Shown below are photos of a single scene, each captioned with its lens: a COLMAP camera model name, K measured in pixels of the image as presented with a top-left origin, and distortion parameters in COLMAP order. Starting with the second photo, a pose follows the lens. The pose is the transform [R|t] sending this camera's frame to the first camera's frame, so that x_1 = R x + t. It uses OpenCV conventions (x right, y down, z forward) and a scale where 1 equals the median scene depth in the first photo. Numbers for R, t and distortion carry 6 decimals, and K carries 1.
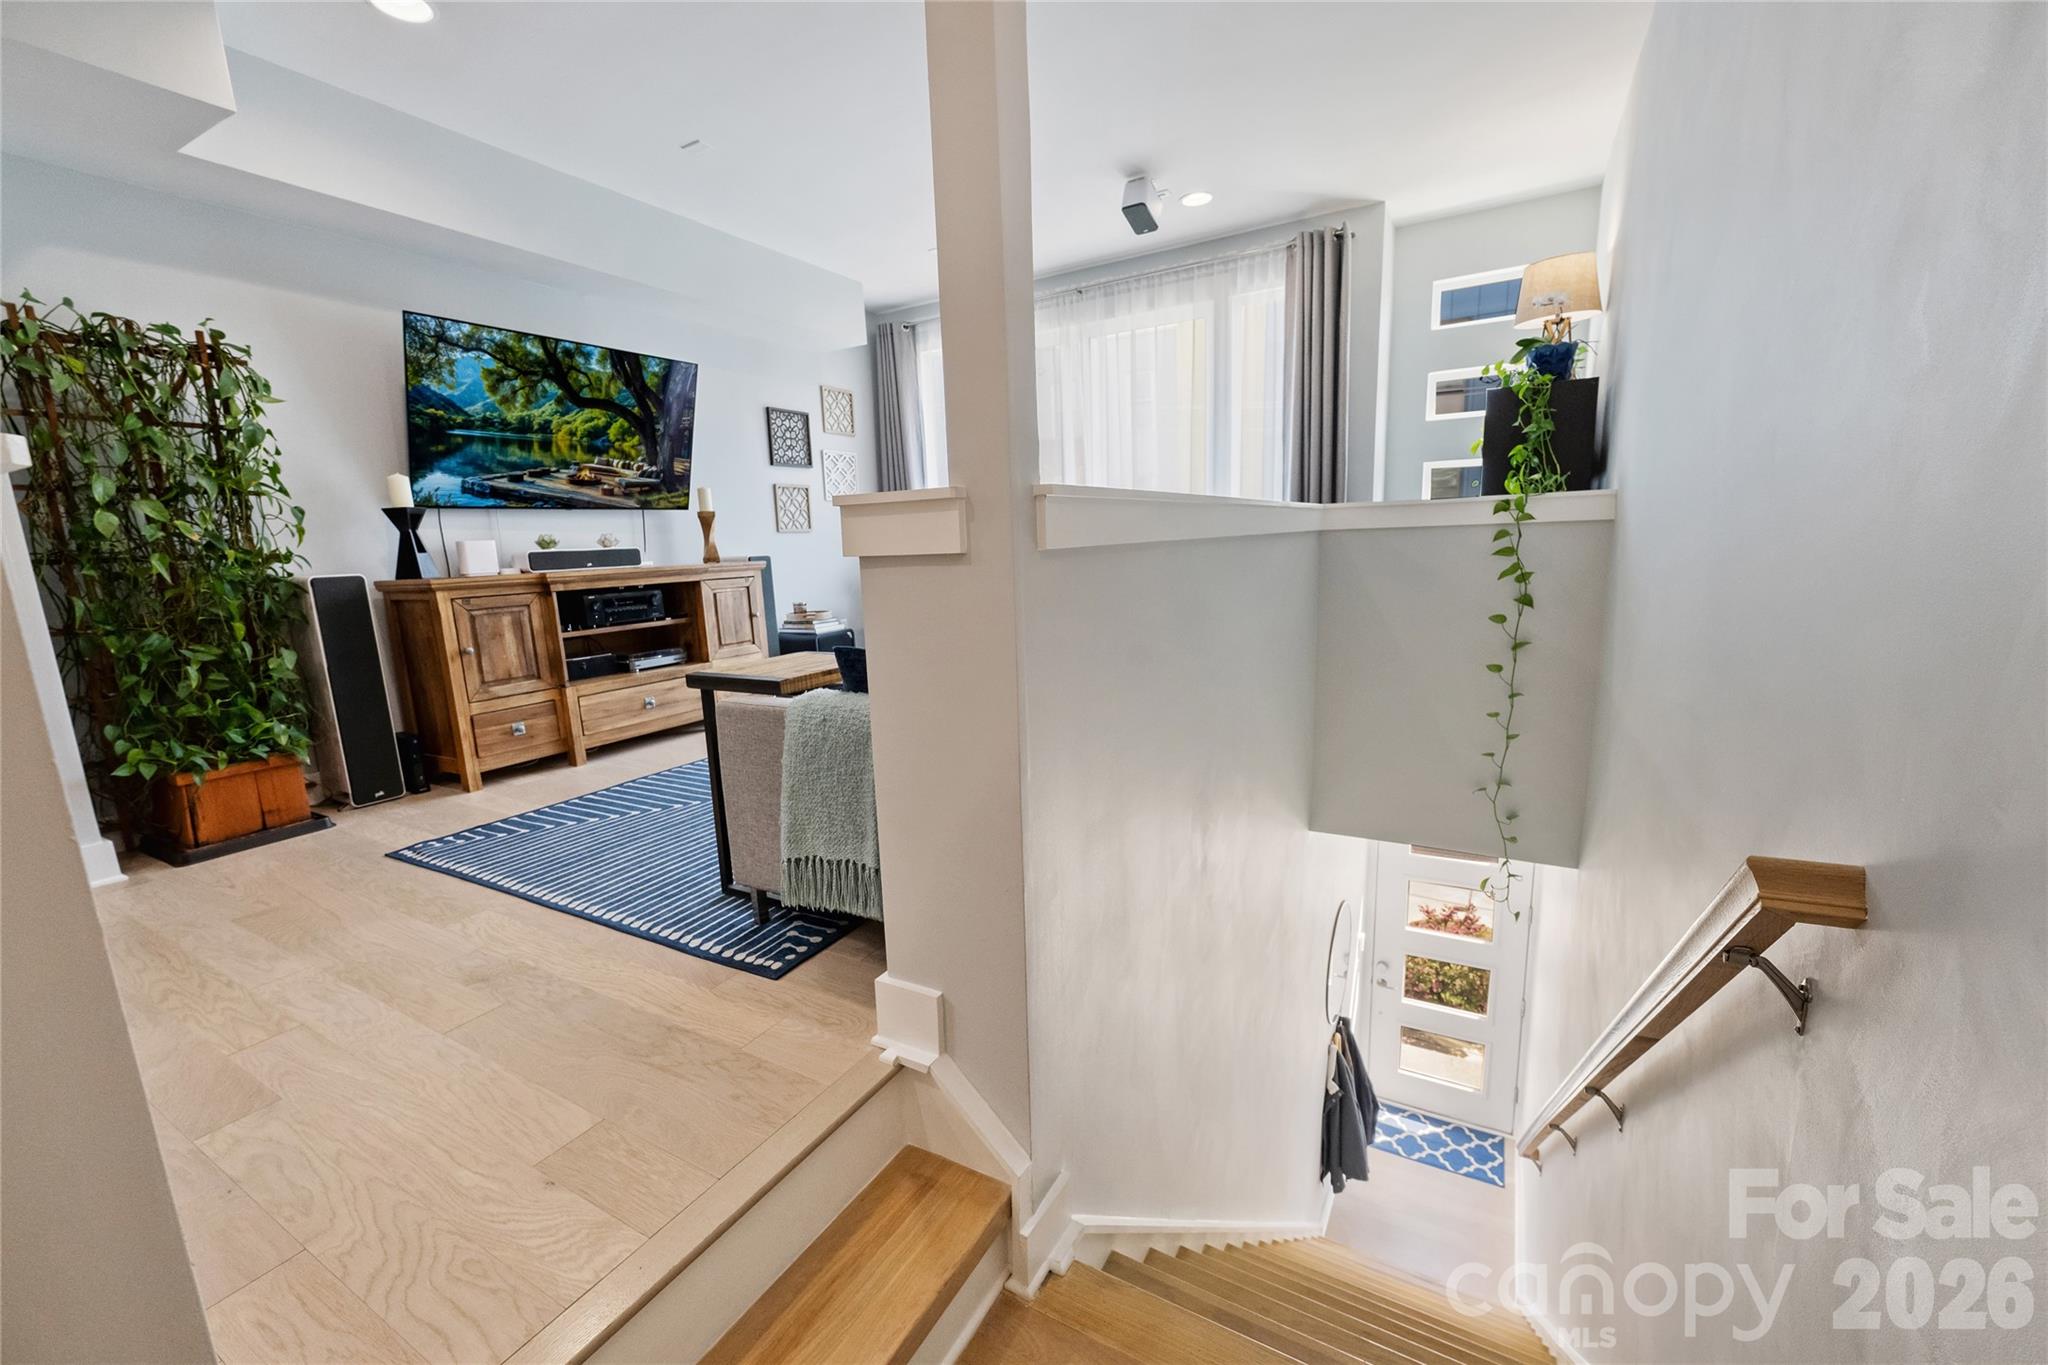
lens RADIAL K [[824.2, 0, 1022.1], [0, 824.2, 684.3], [0, 0, 1]] dist [0.001429, 0.000163]
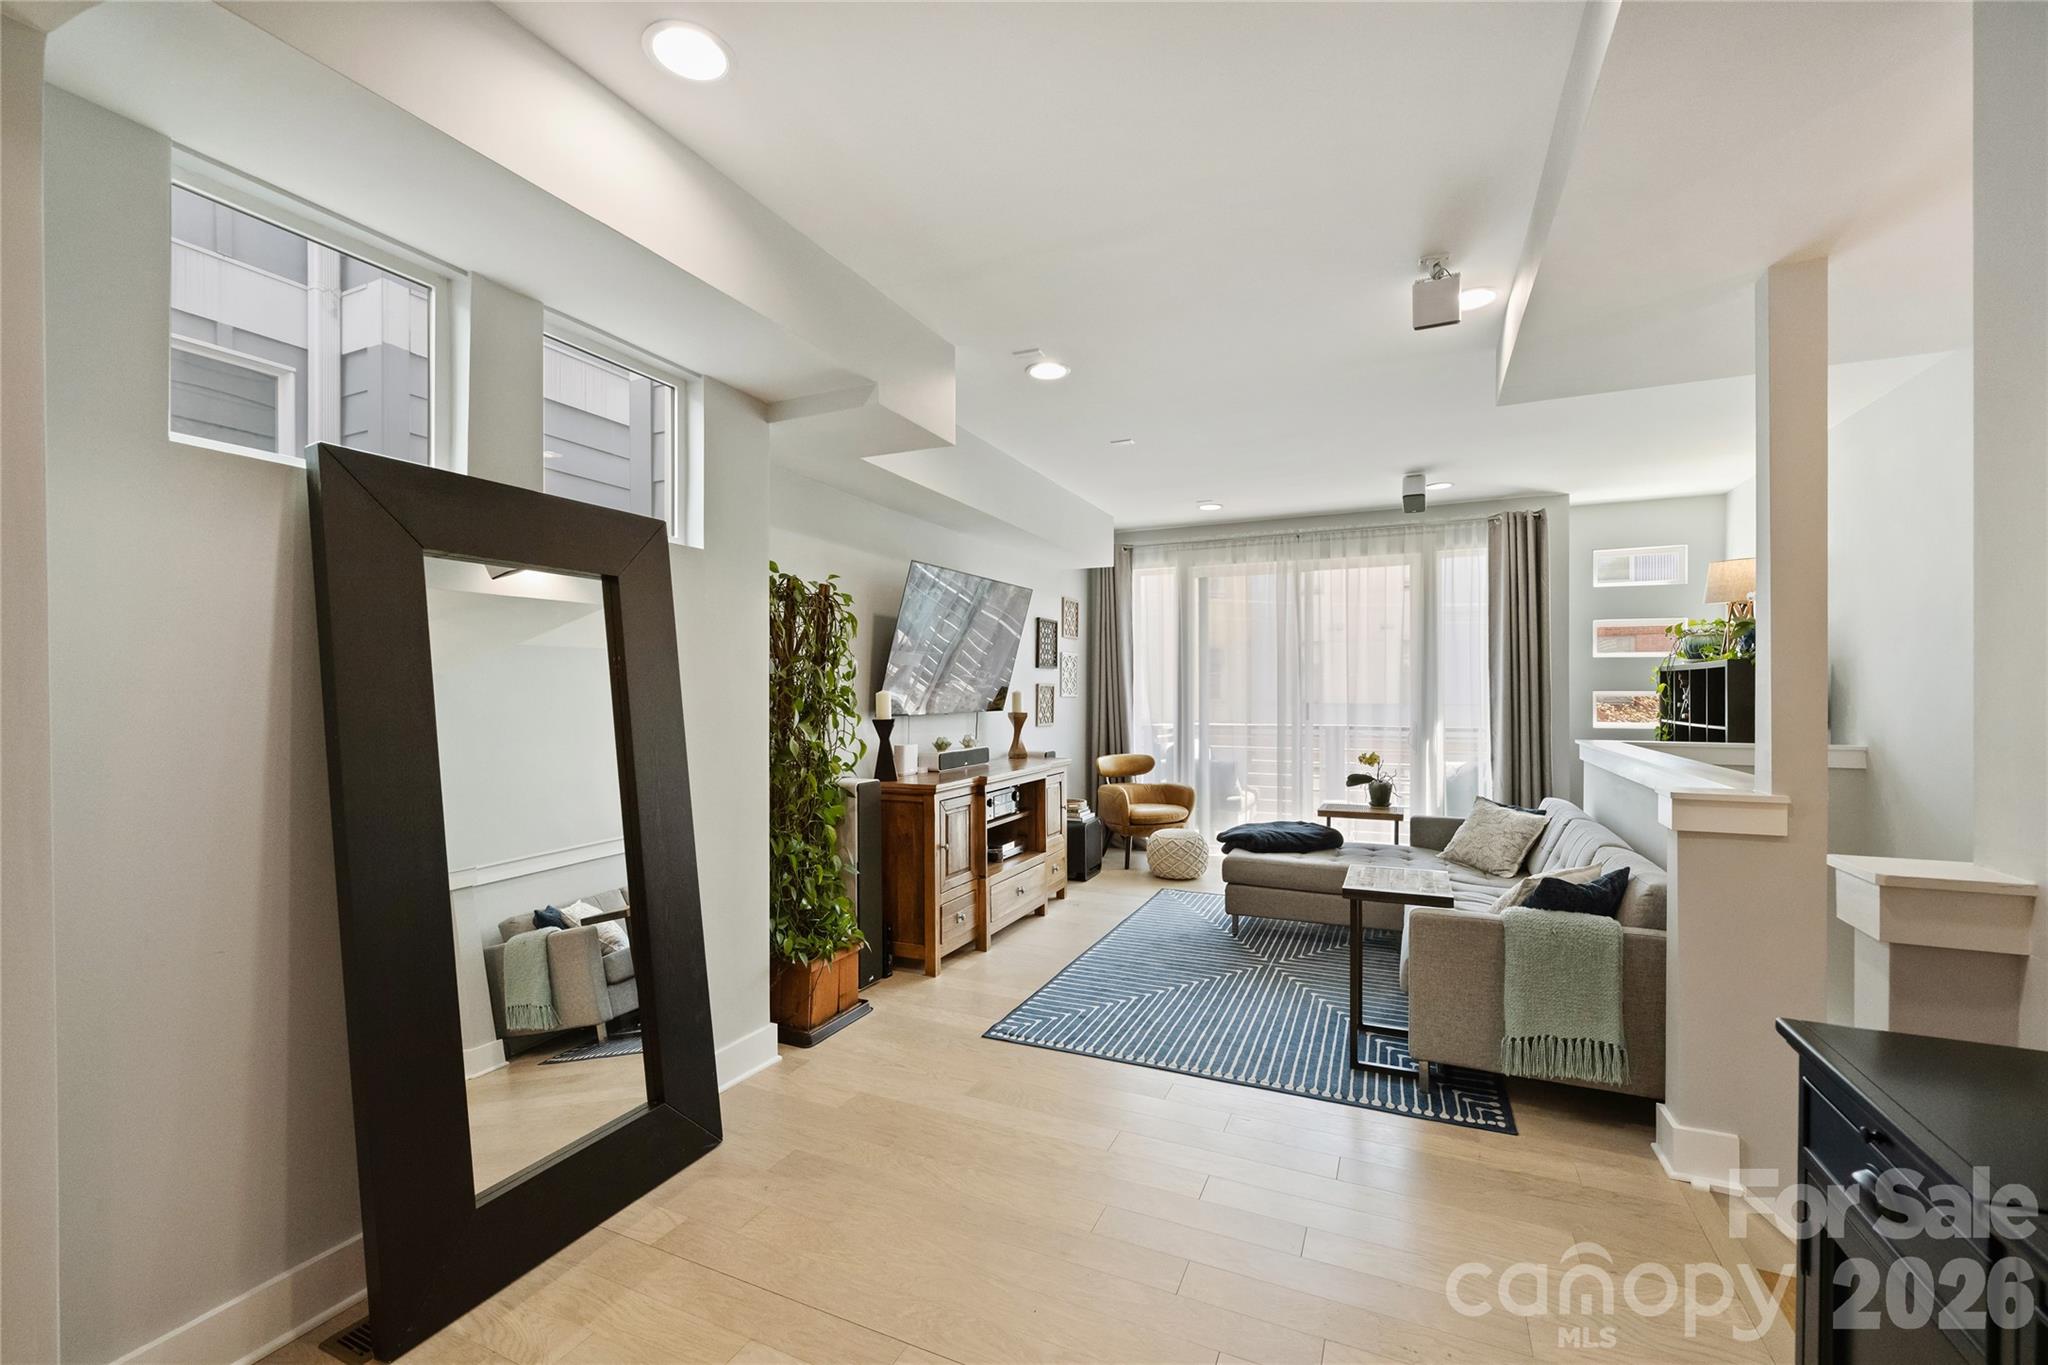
lens RADIAL K [[858.1, 0, 1036.8], [0, 858.1, 694.1], [0, 0, 1]] dist [0.001993, 0.000128]
pose [[0.993648, 0.038839, 0.105620, -0.672073], [-0.019799, 0.984251, -0.175666, -0.042053], [-0.110779, 0.172459, 0.978768, -0.205165]]
